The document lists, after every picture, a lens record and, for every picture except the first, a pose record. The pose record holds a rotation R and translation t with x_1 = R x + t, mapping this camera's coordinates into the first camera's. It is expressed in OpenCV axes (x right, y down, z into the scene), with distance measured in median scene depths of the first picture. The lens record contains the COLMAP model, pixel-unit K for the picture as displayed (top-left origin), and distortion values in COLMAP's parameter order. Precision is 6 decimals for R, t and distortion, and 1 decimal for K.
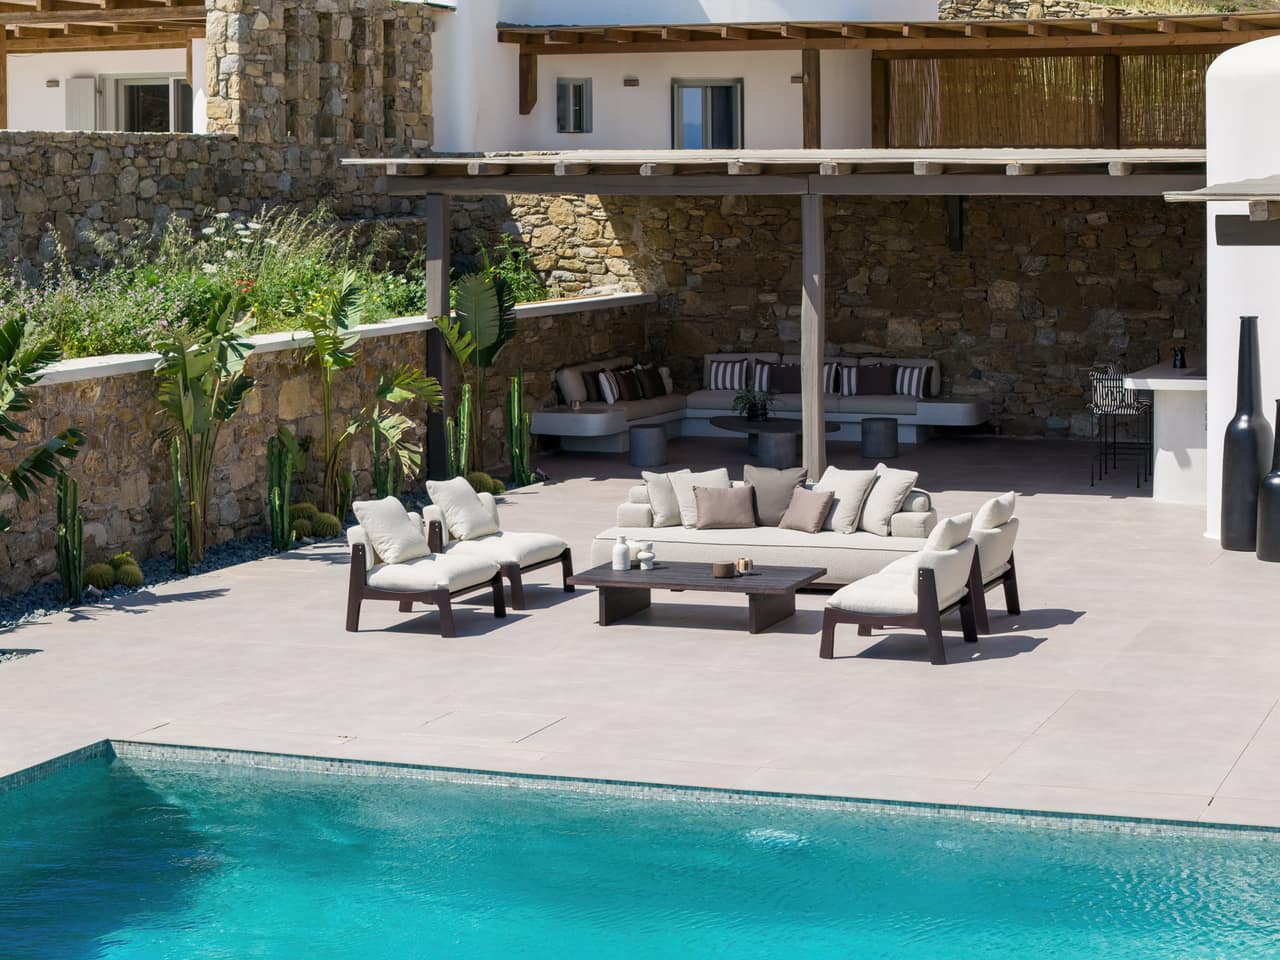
lens RADIAL K [[2734.5, 0, 708.6], [0, 2734.5, 479.8], [0, 0, 1]] dist [-0.132419, 0.175428]
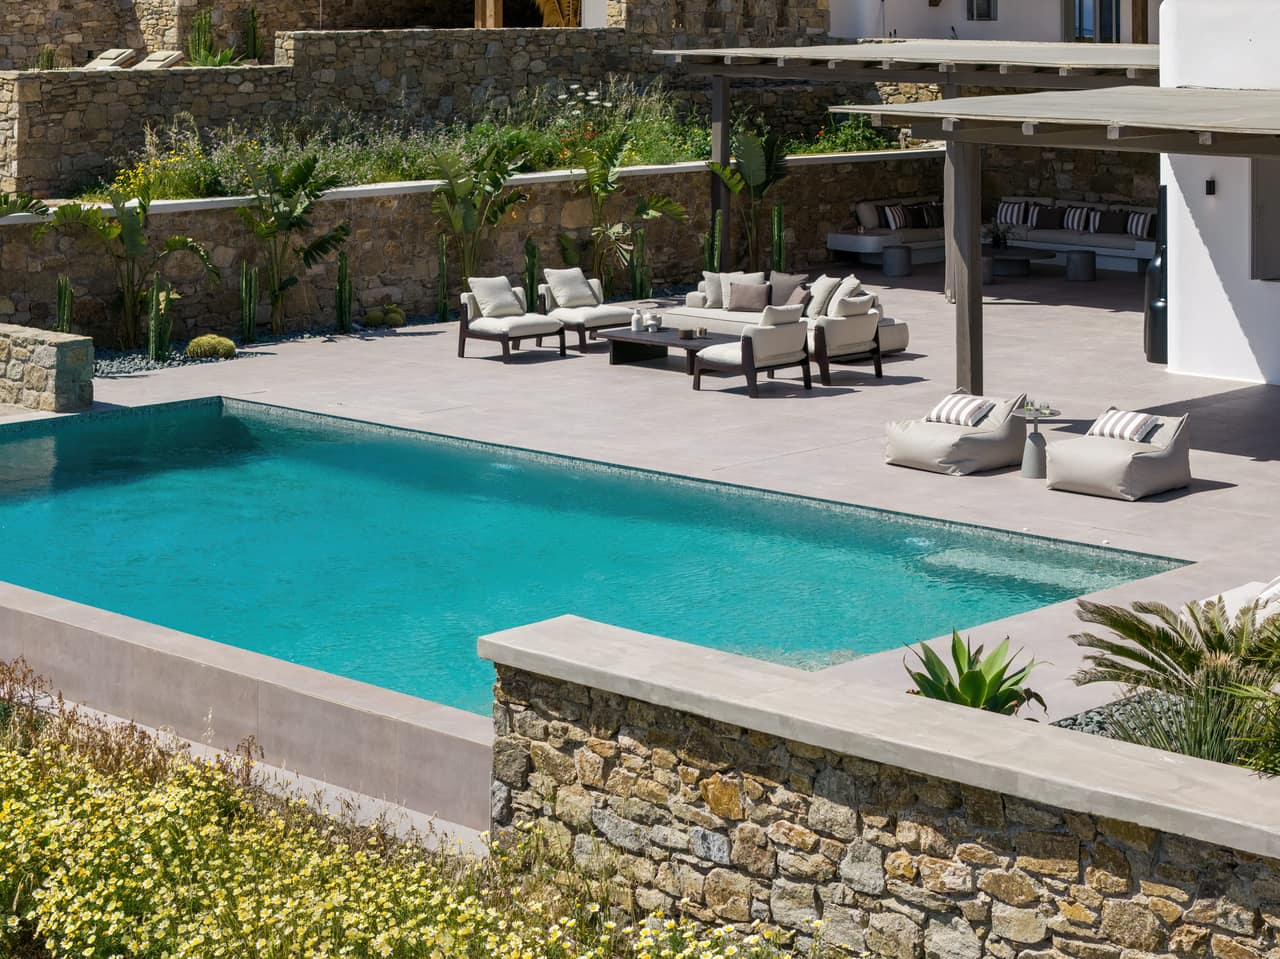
lens RADIAL K [[2619.5, 0, 640.0], [0, 2619.5, 479.5], [0, 0, 1]] dist [-0.182901, 0.045493]
pose [[0.918113, 0.082542, -0.387627, 0.357991], [-0.054849, 0.995123, 0.081988, -0.003546], [0.392504, -0.054014, 0.918163, -0.245867]]
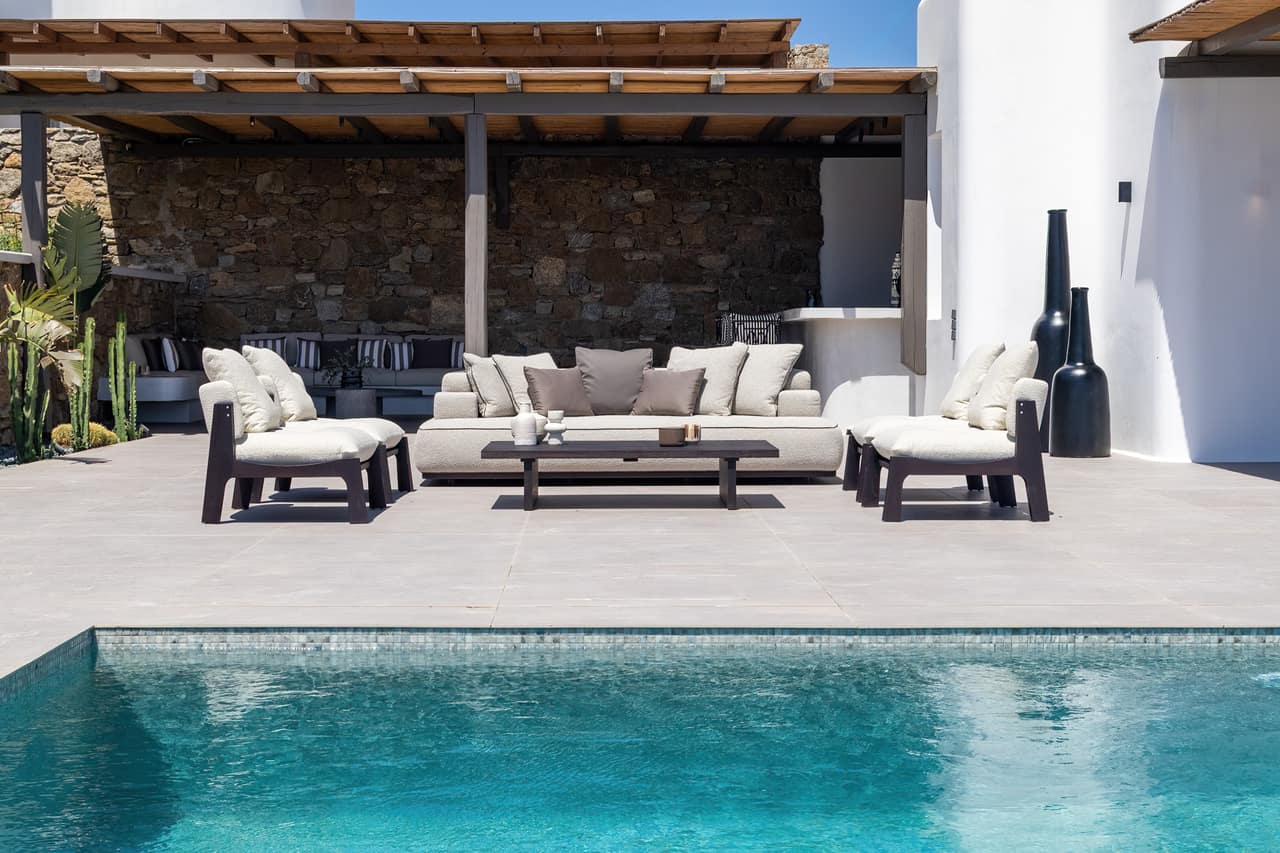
lens RADIAL K [[2066.9, 0, 640.0], [0, 2066.9, 426.5], [0, 0, 1]] dist [-0.001094, 0.103012]
pose [[0.937217, -0.008406, 0.348644, -0.135547], [0.033225, 0.997315, -0.065268, 0.043473], [-0.347159, 0.072754, 0.934980, 0.273605]]
